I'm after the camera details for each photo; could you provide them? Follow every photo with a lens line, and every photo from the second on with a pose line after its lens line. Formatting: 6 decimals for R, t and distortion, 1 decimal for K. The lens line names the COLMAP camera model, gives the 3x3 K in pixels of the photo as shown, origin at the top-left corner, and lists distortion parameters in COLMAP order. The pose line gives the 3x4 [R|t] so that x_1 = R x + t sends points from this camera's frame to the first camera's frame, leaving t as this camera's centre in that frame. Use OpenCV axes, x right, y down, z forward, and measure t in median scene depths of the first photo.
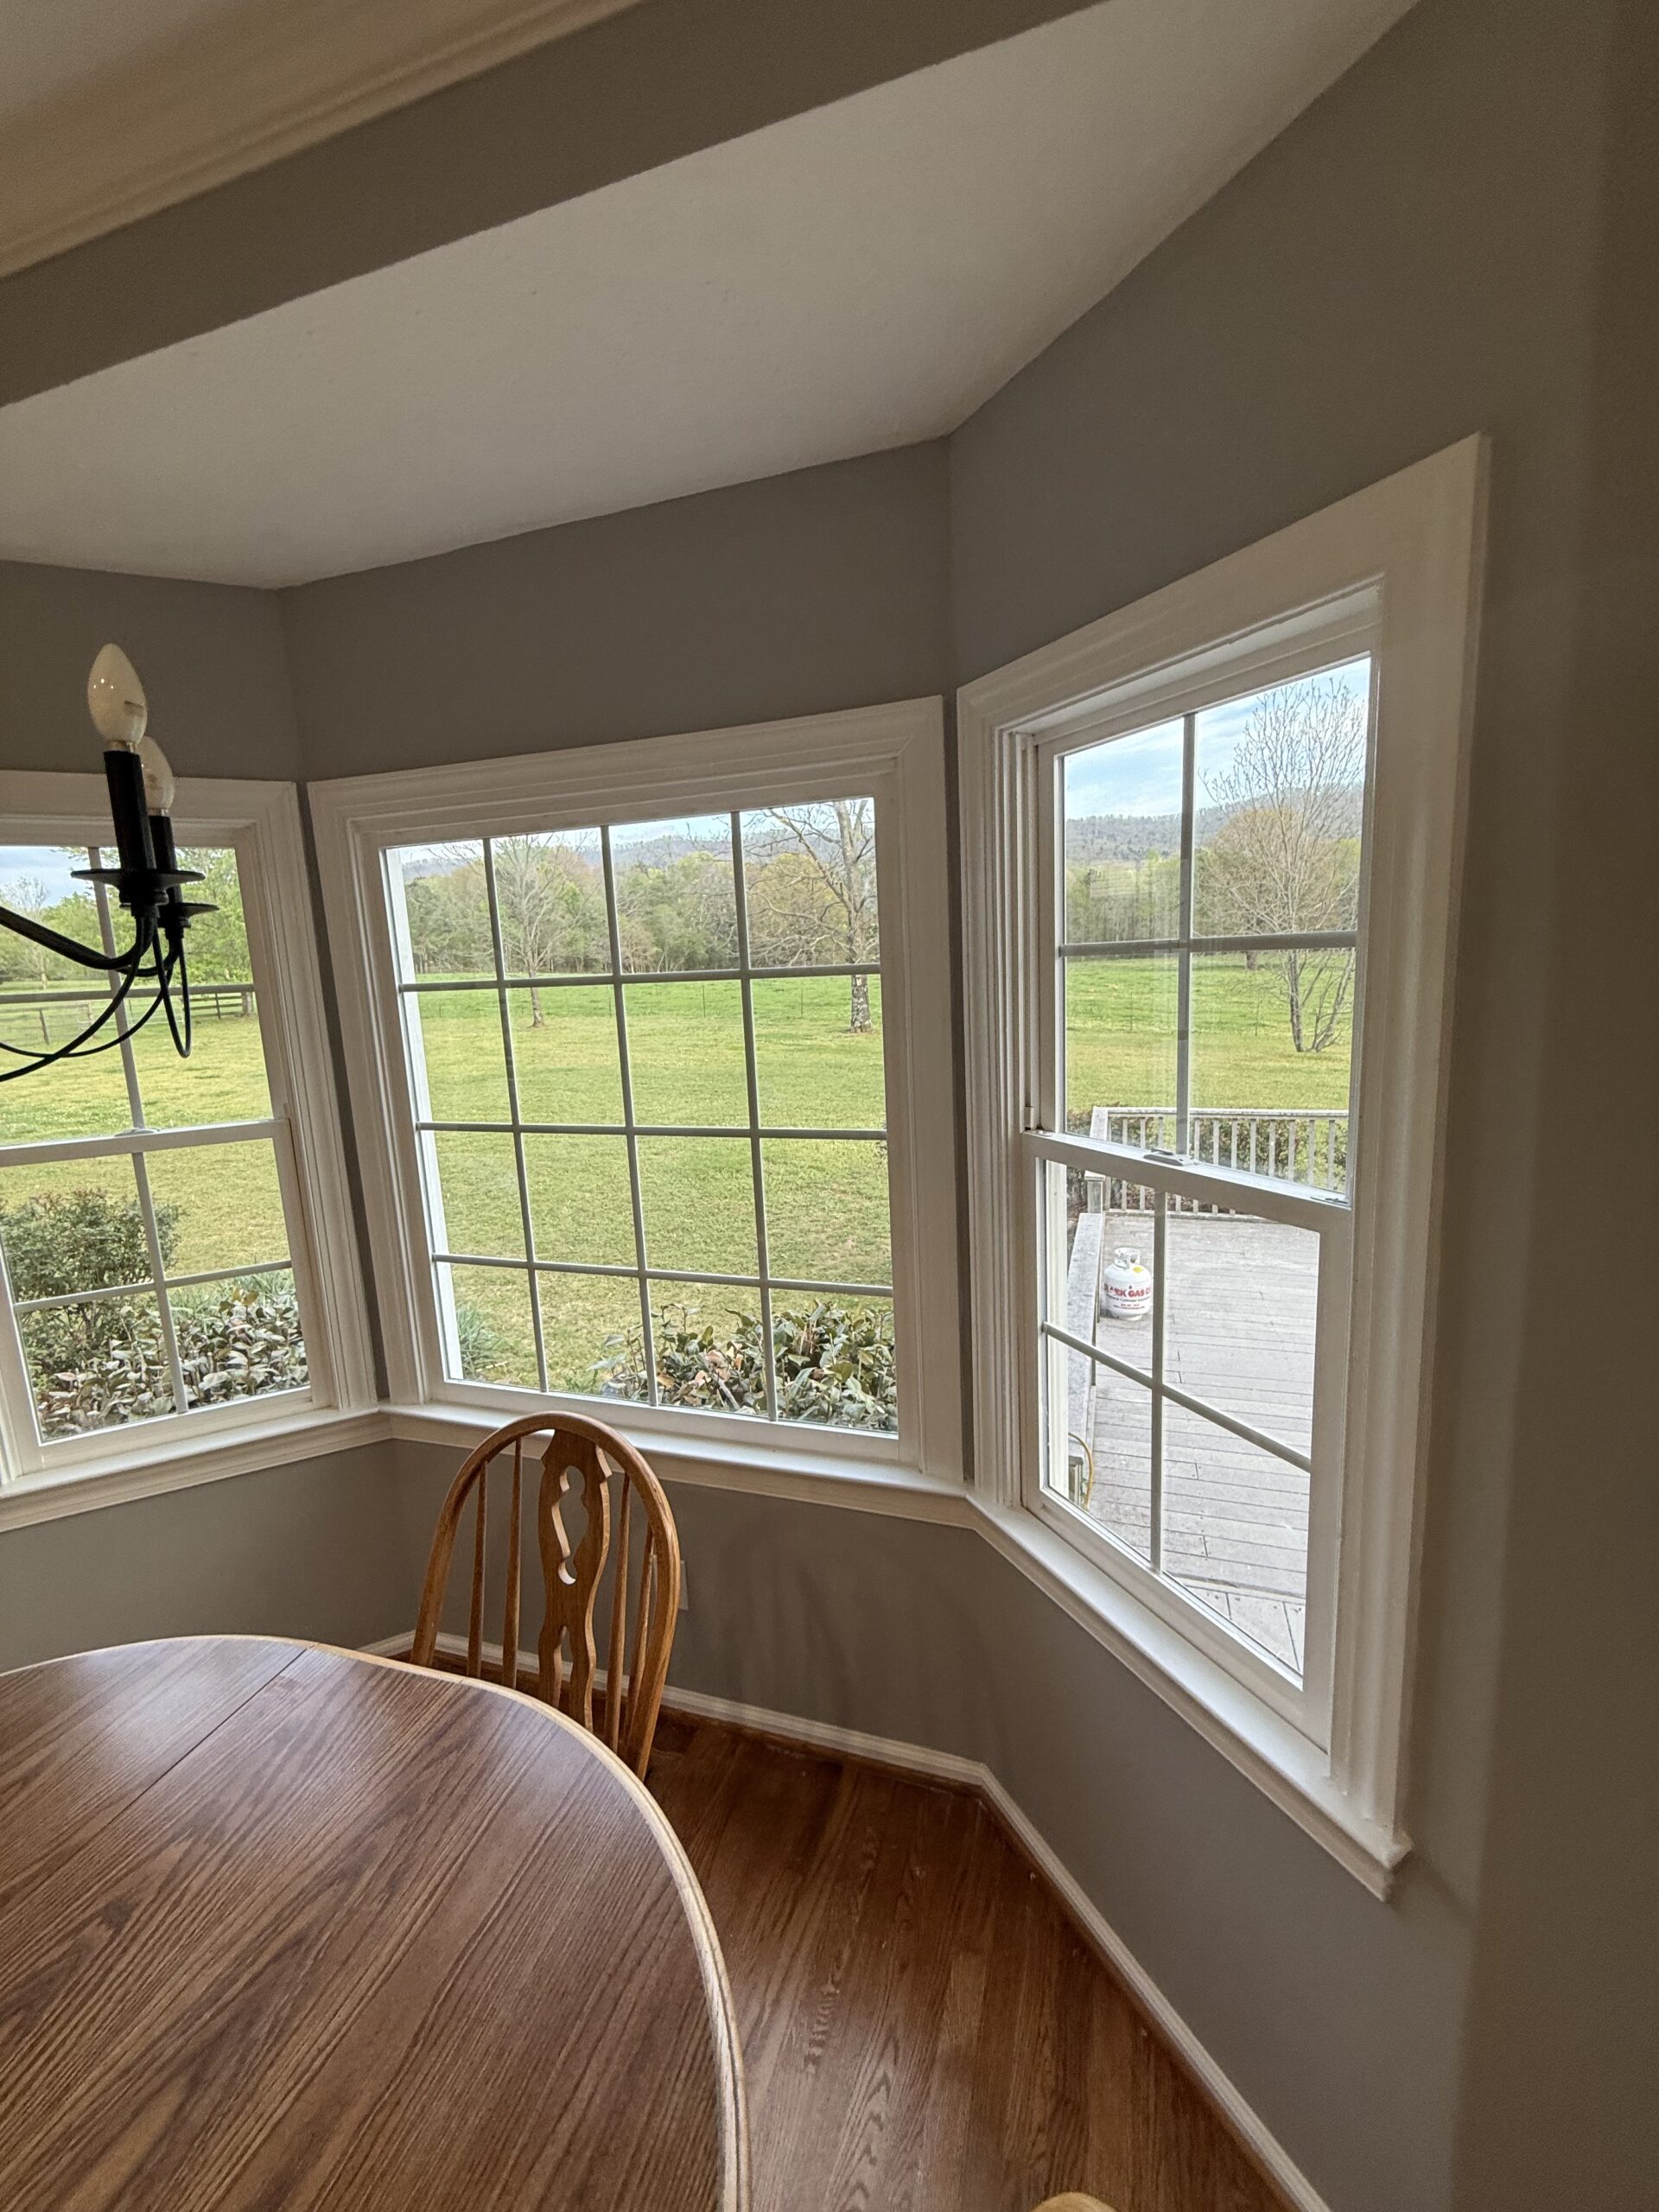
lens RADIAL K [[871.7, 0, 833.2], [0, 871.7, 1091.5], [0, 0, 1]] dist [-0.000907, 0.000119]
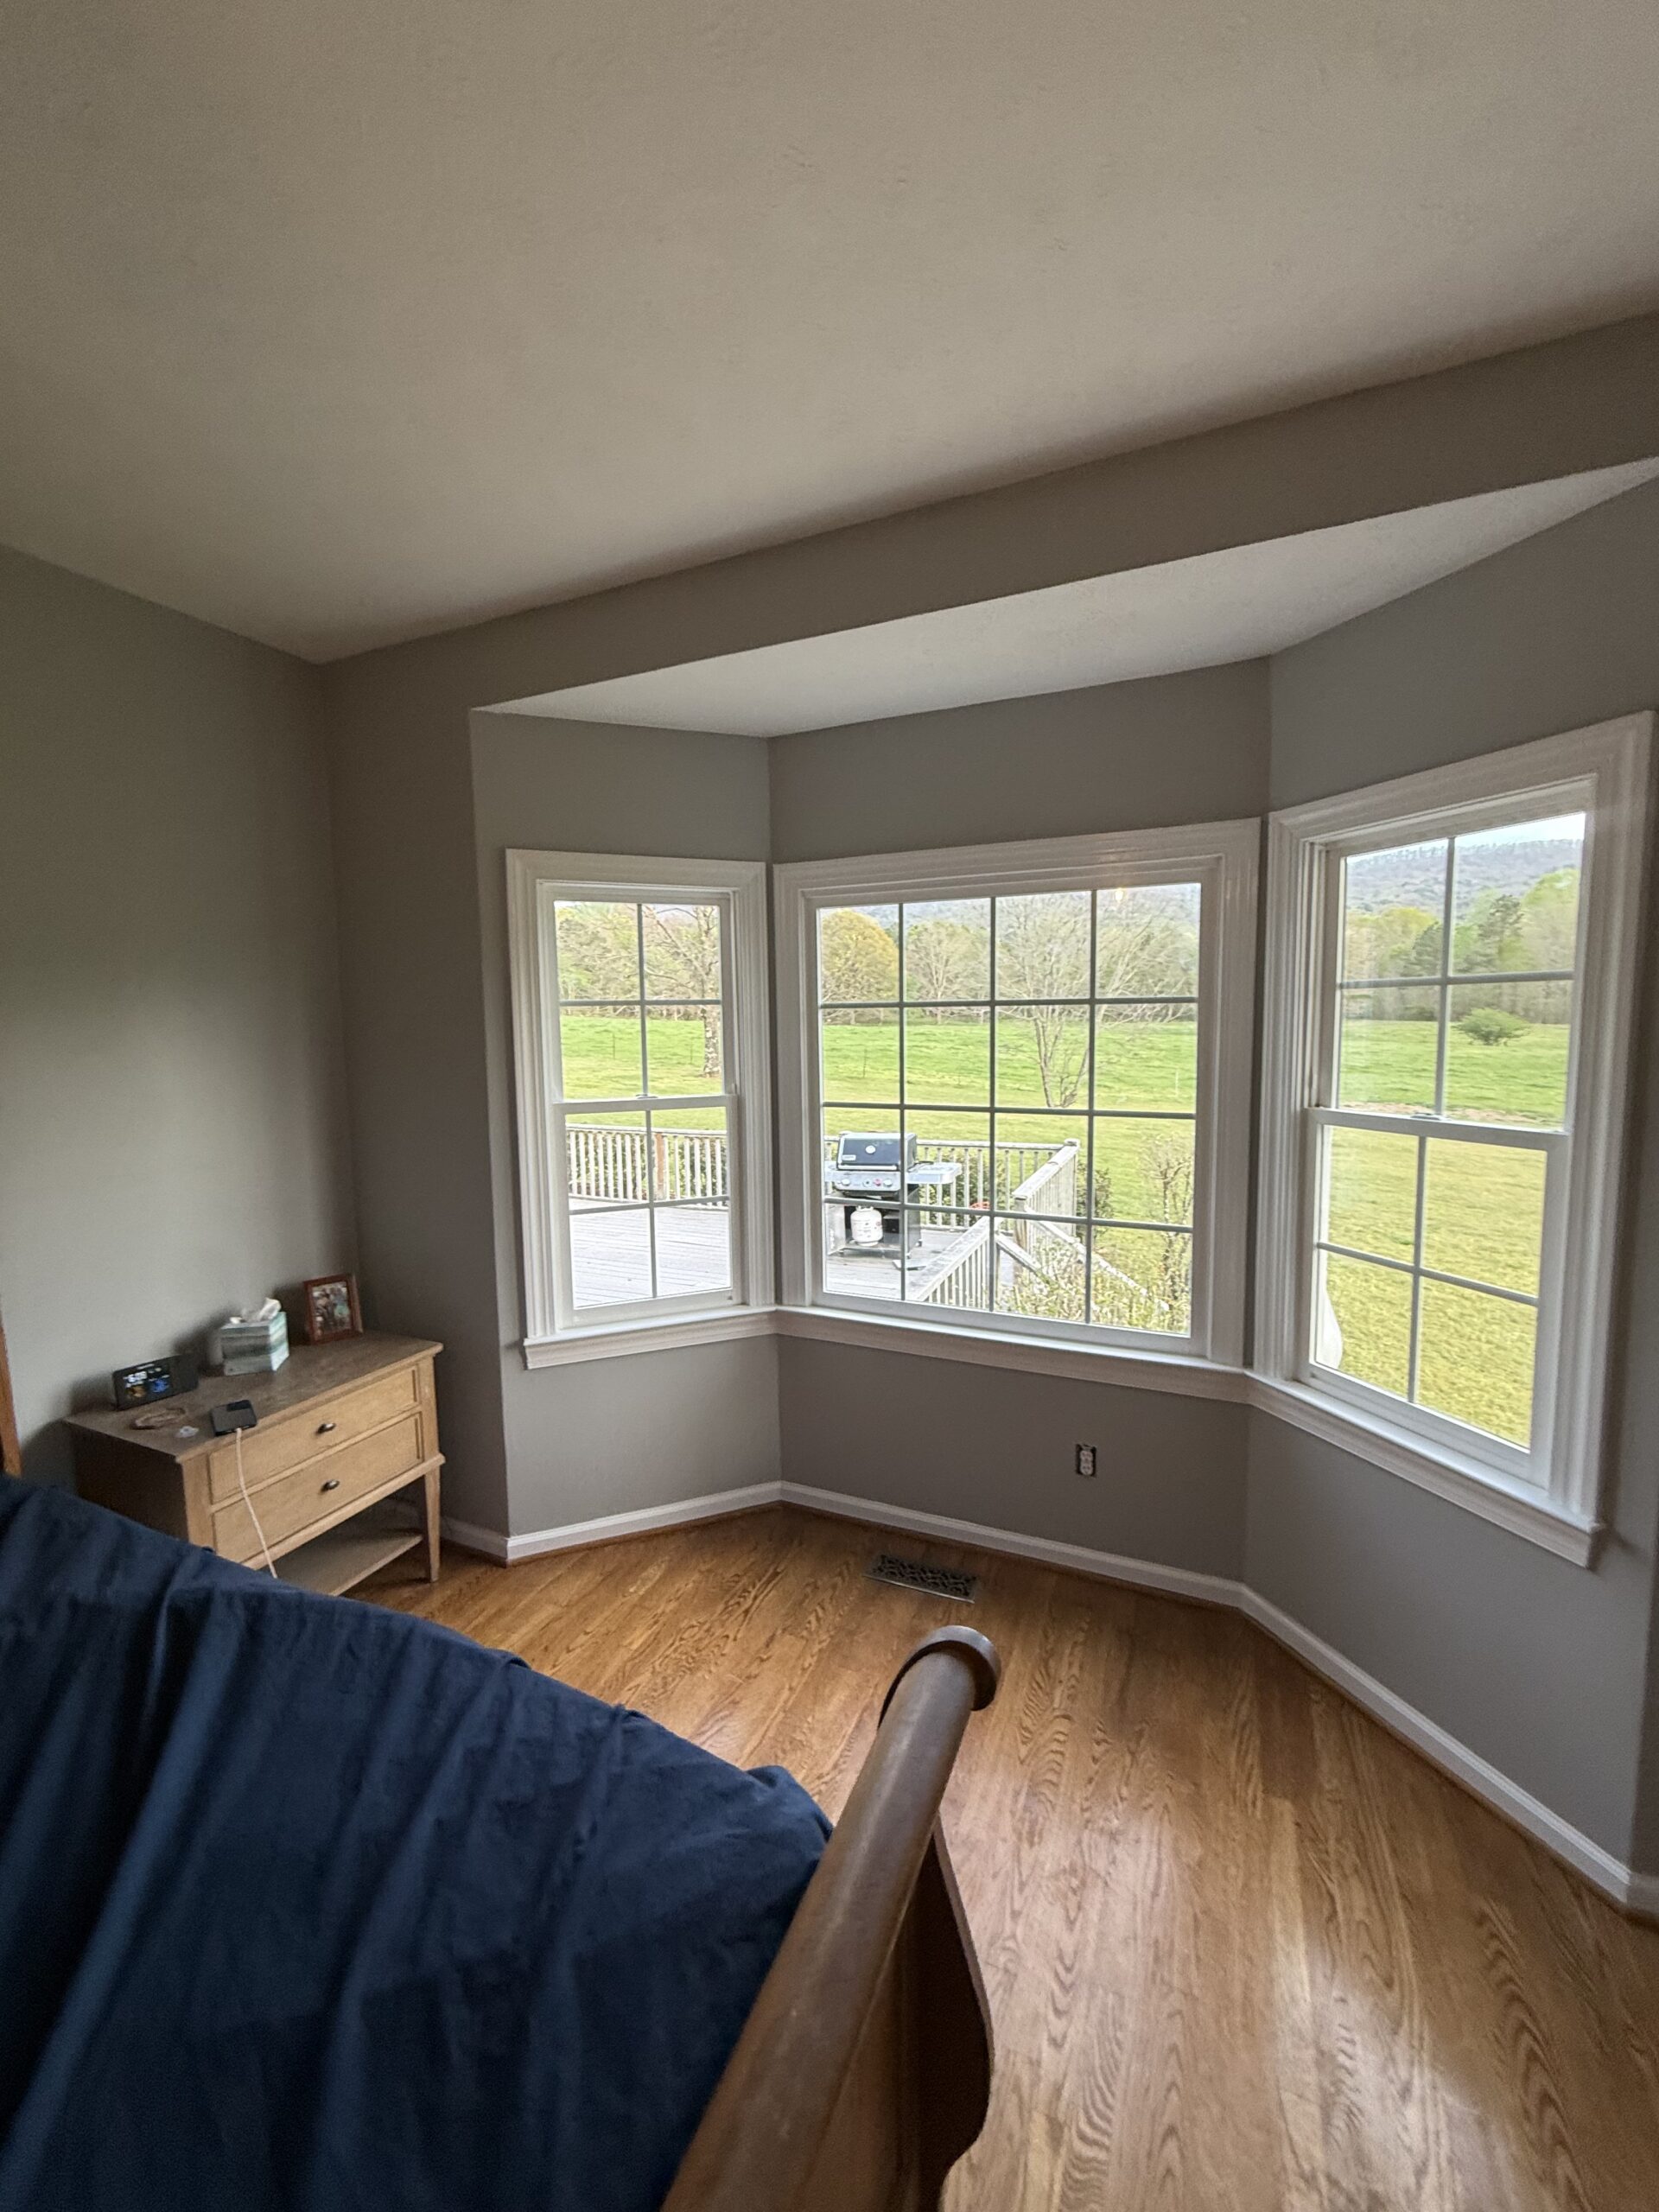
lens RADIAL K [[871.7, 0, 837.9], [0, 871.7, 1098.9], [0, 0, 1]] dist [-0.000907, 0.000119]
pose [[0.994025, 0.041292, -0.101039, -0.355511], [-0.047086, 0.997340, -0.055638, 0.124756], [0.098473, 0.060063, 0.993325, -0.453264]]
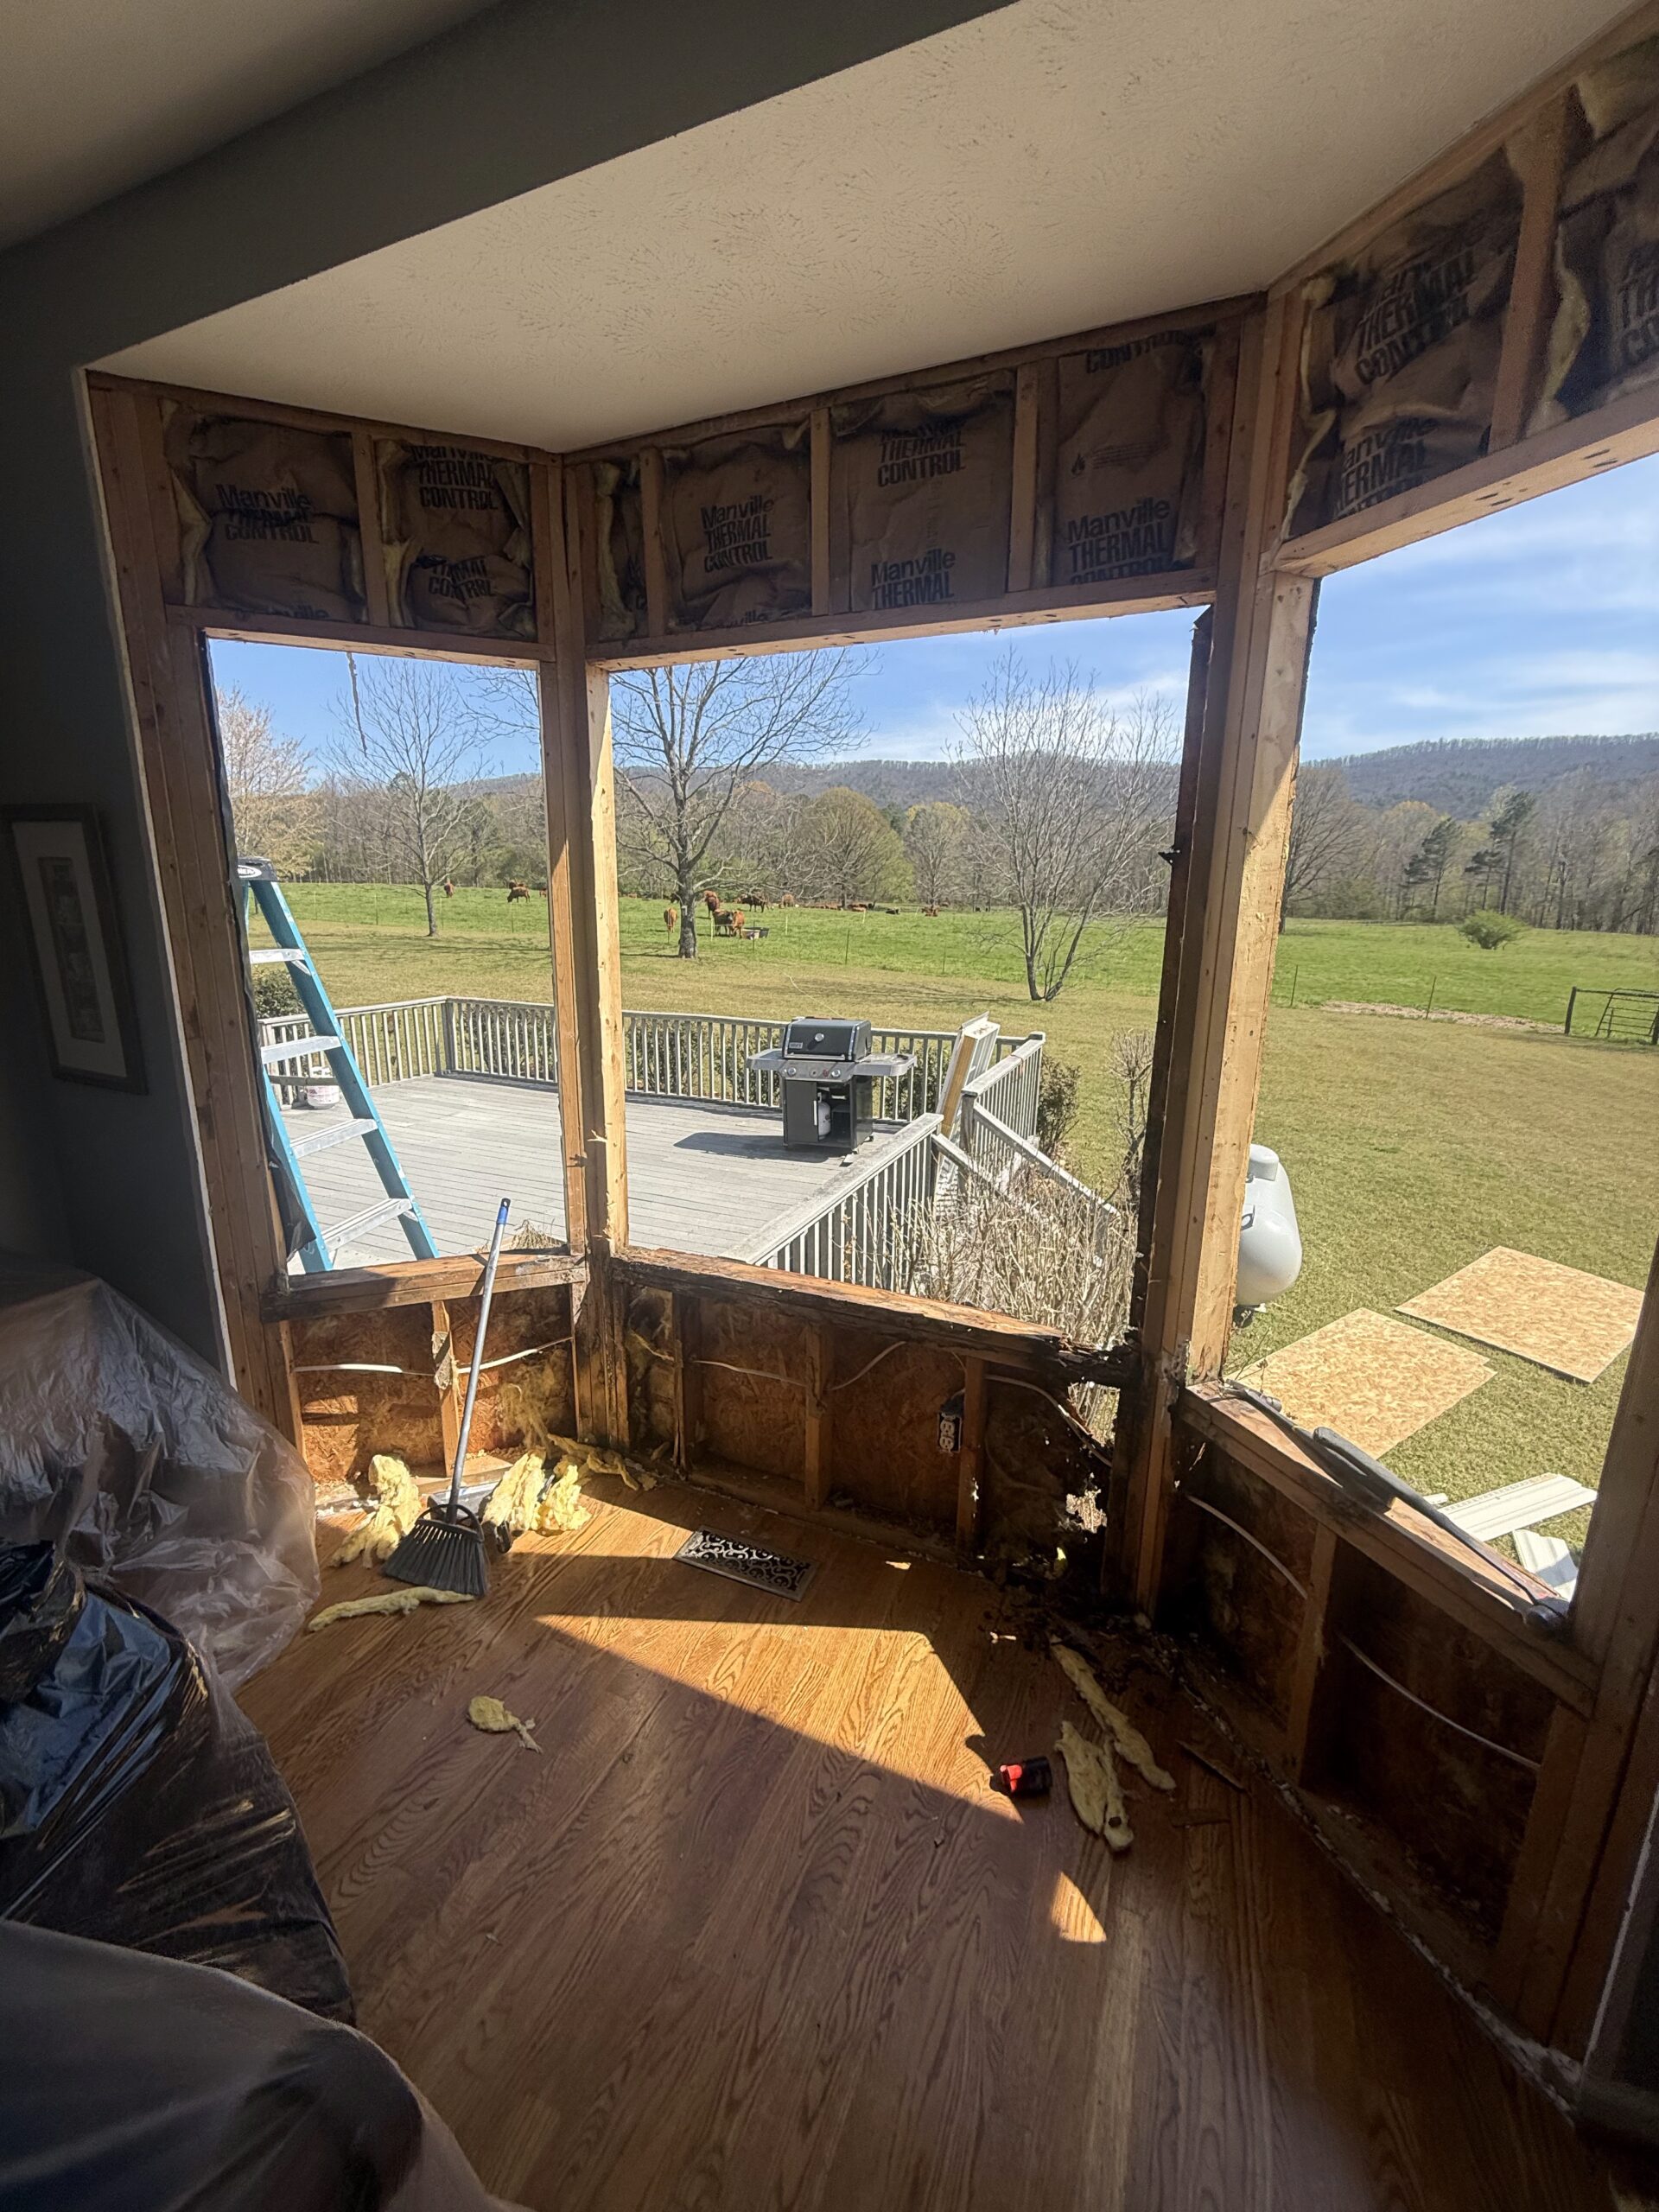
lens RADIAL K [[871.7, 0, 837.3], [0, 871.7, 1095.6], [0, 0, 1]] dist [-0.000907, 0.000119]
pose [[0.993371, 0.079648, -0.082889, -0.153846], [-0.073991, 0.994853, 0.069226, 0.108100], [0.087977, -0.062634, 0.994151, -0.071391]]
